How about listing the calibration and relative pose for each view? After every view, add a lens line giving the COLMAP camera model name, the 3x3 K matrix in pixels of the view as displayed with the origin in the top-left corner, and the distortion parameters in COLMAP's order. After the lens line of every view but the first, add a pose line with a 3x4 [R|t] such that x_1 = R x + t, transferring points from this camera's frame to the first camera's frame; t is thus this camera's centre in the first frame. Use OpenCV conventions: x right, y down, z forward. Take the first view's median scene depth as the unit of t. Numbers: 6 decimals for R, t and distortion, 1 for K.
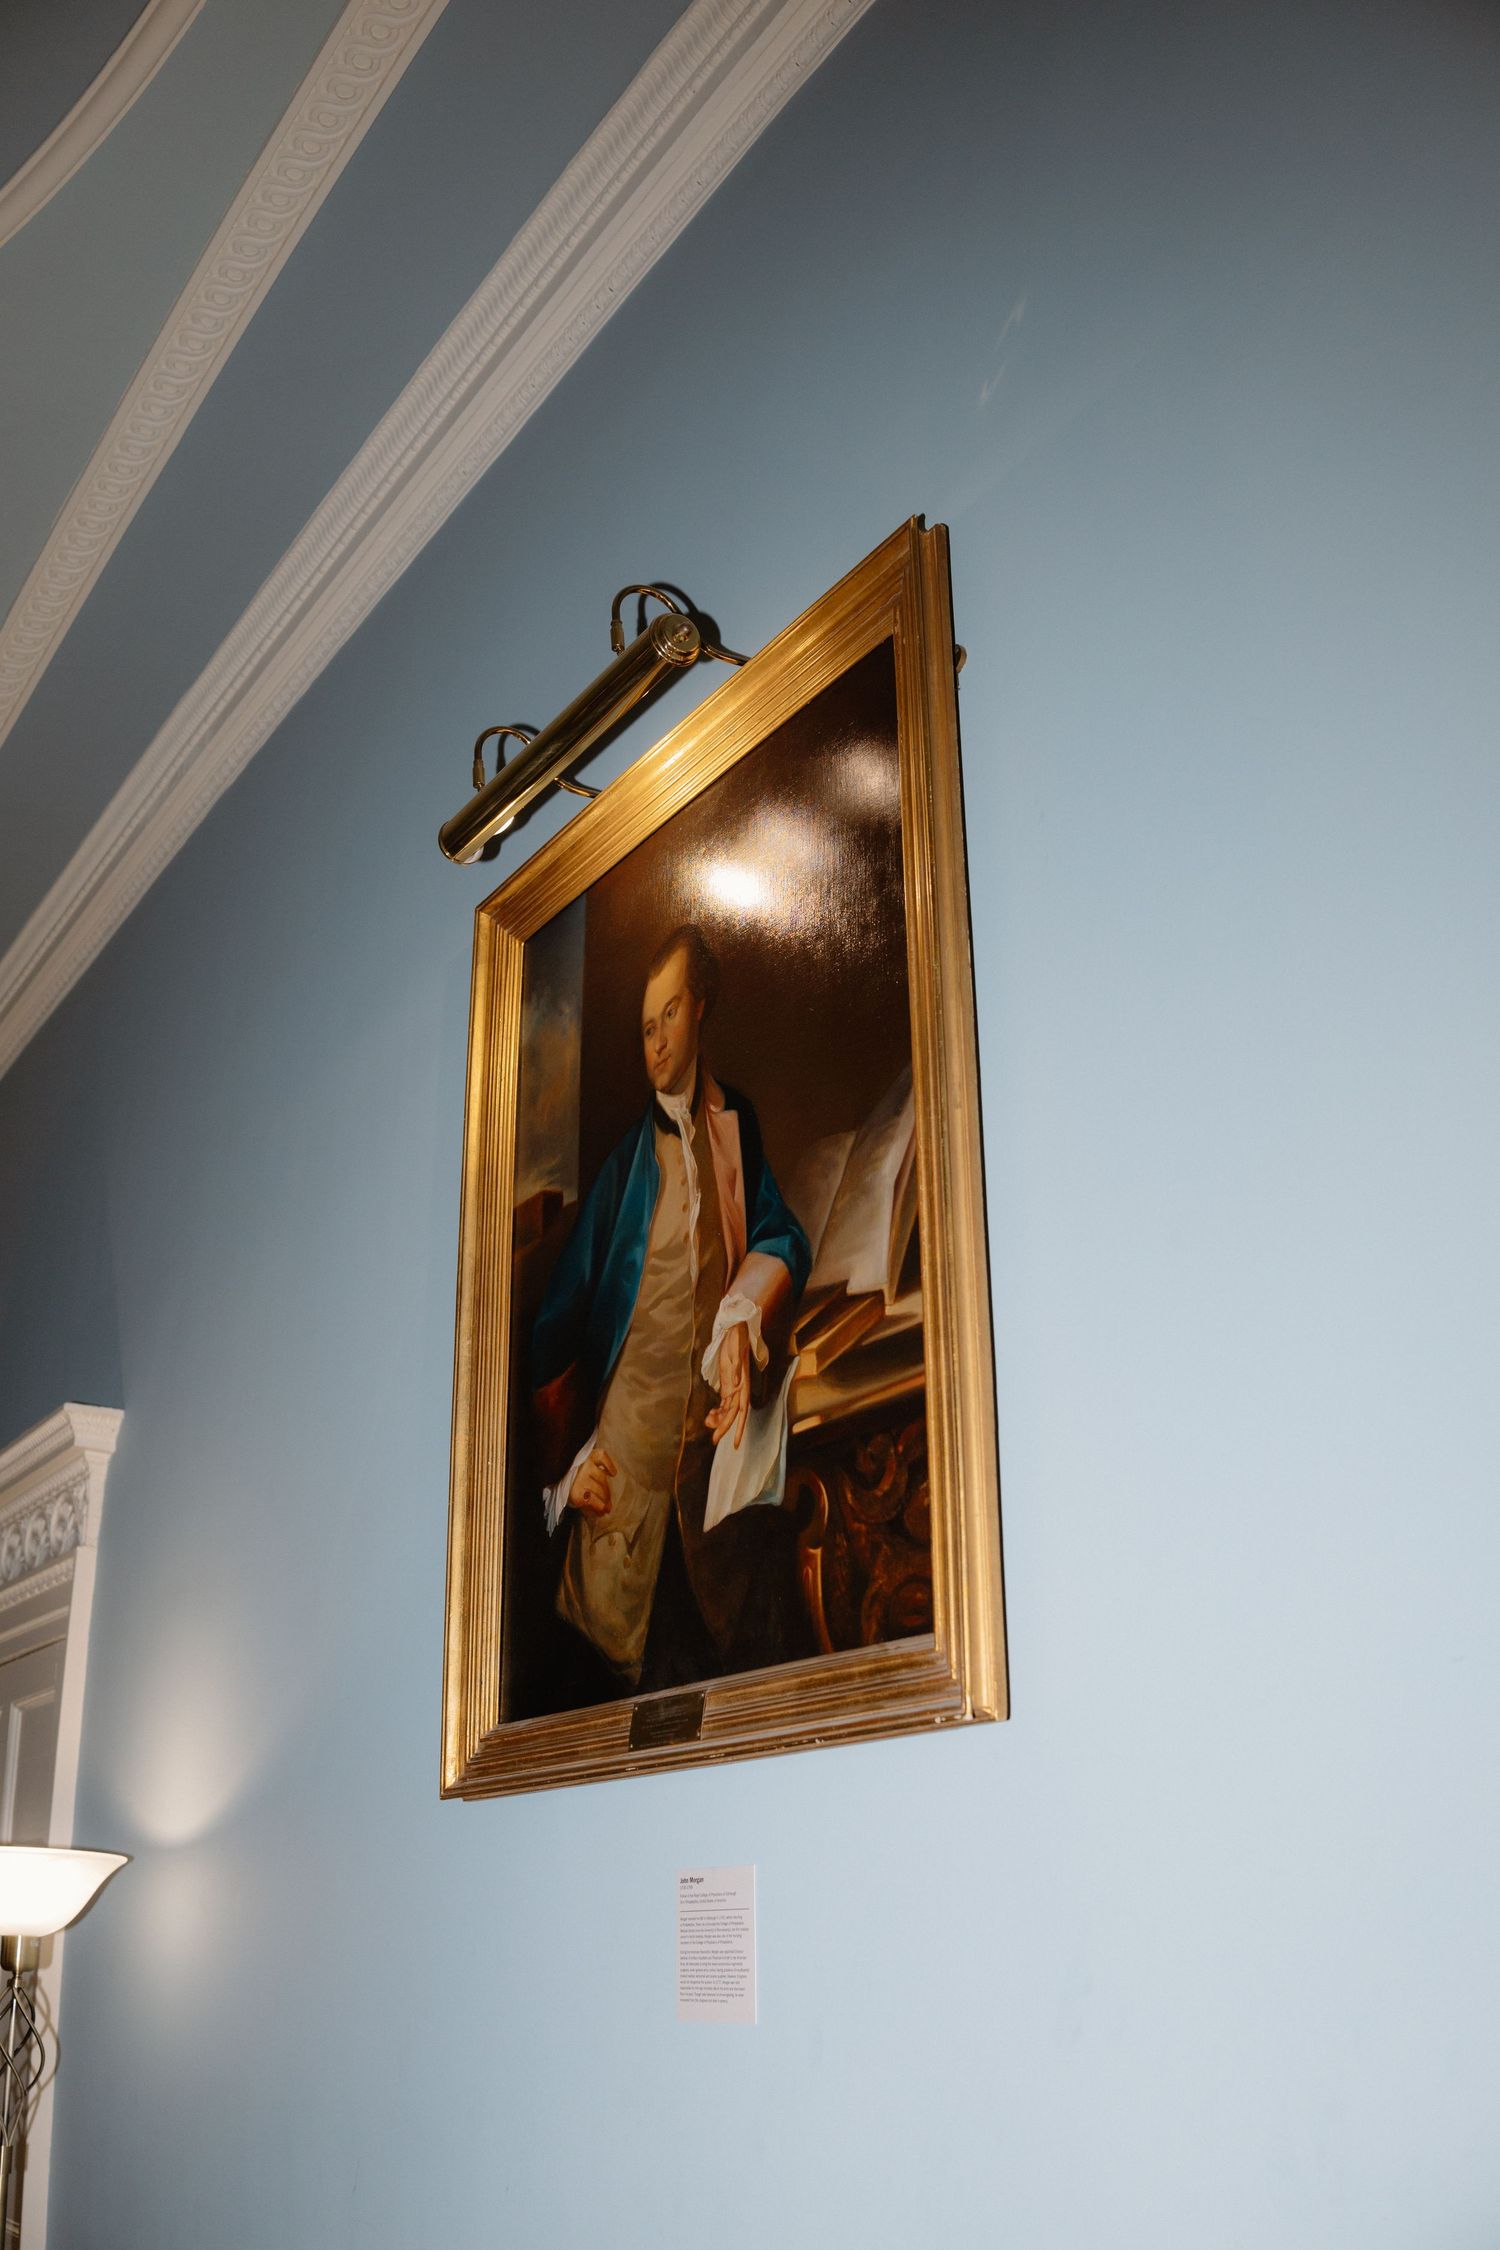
lens RADIAL K [[2283.0, 0, 749.7], [0, 2283.0, 1127.4], [0, 0, 1]] dist [-0.186888, 0.000000]
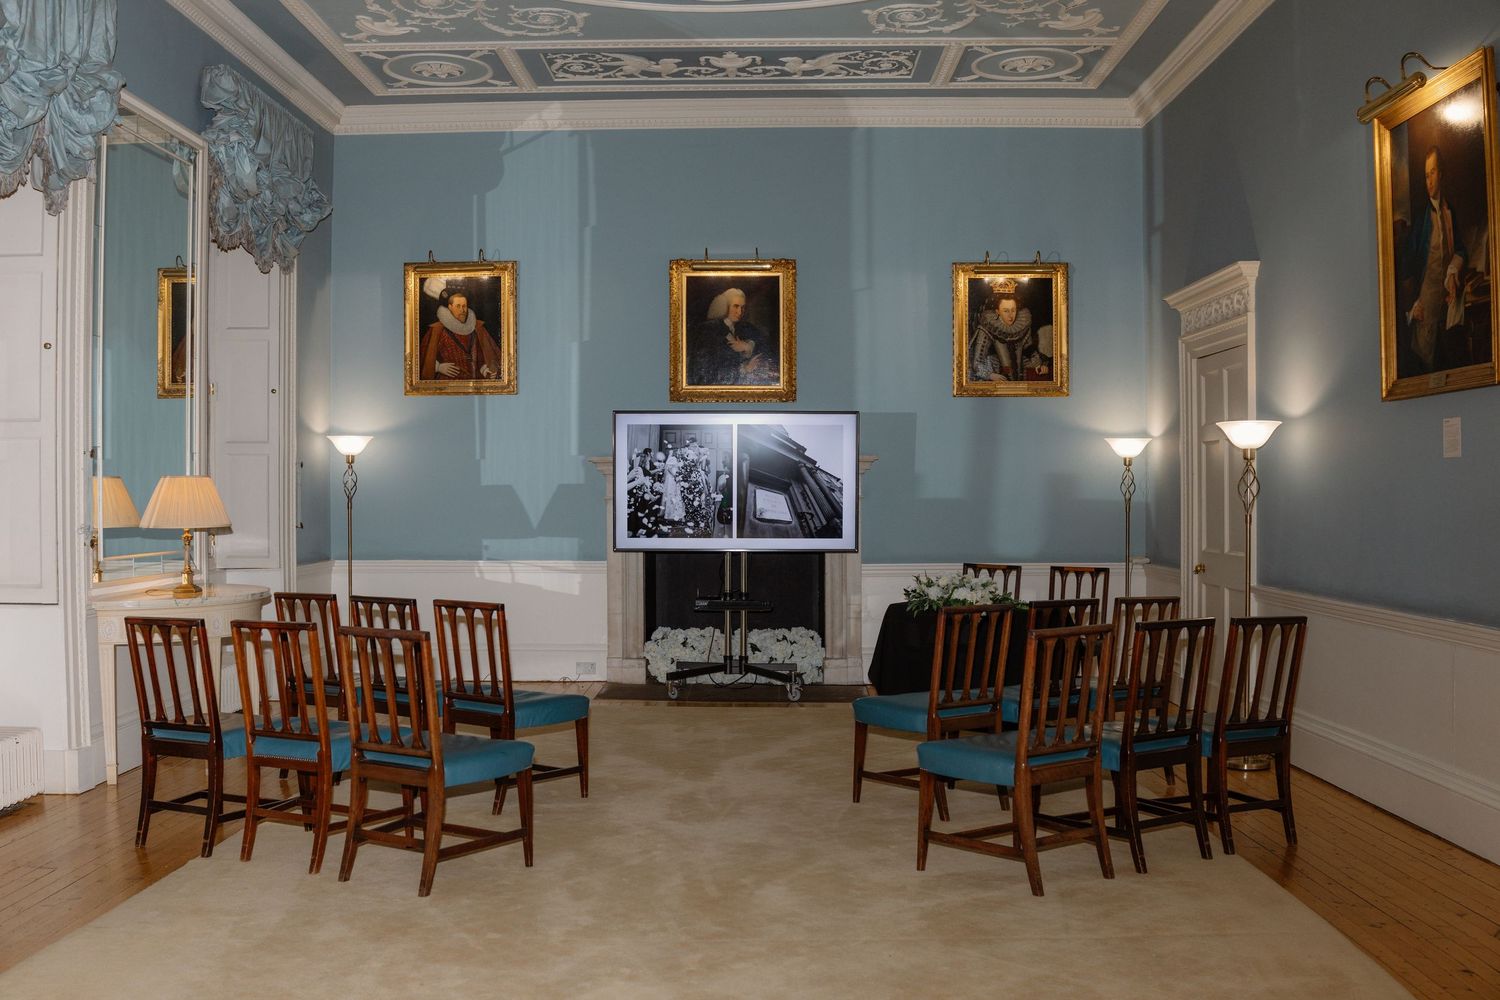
lens RADIAL K [[1522.0, 0, 749.0], [0, 1522.0, 496.2], [0, 0, 1]] dist [-0.186888, 0.000000]
pose [[0.849038, -0.002646, -0.528326, 0.236296], [0.192828, 0.932557, 0.305211, -0.456253], [0.491887, -0.361012, 0.792287, -1.372282]]
